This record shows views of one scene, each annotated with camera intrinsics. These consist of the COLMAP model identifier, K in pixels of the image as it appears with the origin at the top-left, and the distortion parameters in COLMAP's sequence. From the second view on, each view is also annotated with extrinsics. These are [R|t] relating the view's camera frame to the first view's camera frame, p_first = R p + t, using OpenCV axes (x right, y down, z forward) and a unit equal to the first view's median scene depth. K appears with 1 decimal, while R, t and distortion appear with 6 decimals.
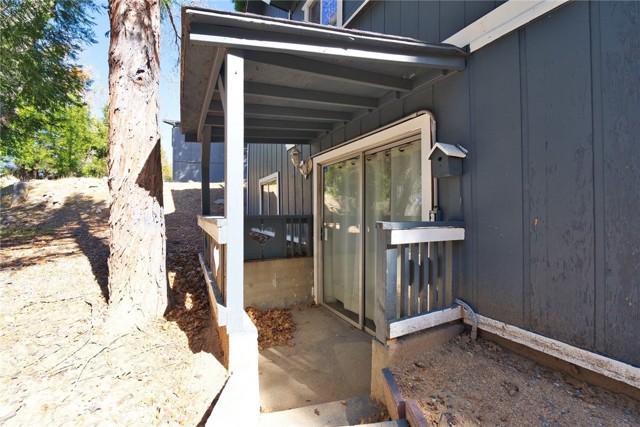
lens RADIAL K [[258.8, 0, 316.8], [0, 258.8, 209.0], [0, 0, 1]] dist [-0.010220, -0.000092]
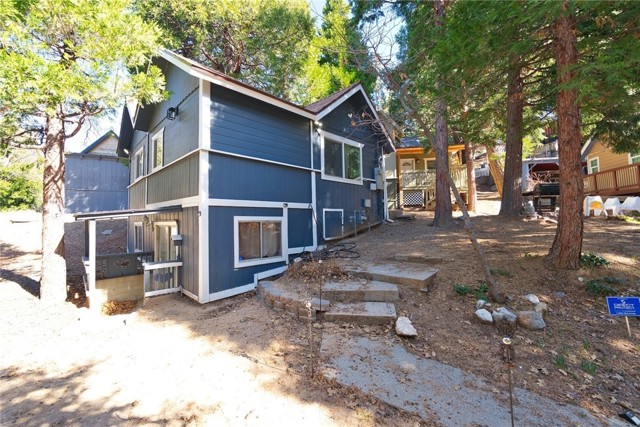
lens RADIAL K [[258.8, 0, 316.8], [0, 258.8, 209.0], [0, 0, 1]] dist [-0.010220, -0.000092]
pose [[0.958461, -0.006461, 0.285149, 1.172329], [0.015174, 0.999483, -0.028357, -0.431407], [-0.284818, 0.031506, 0.958064, -2.348527]]
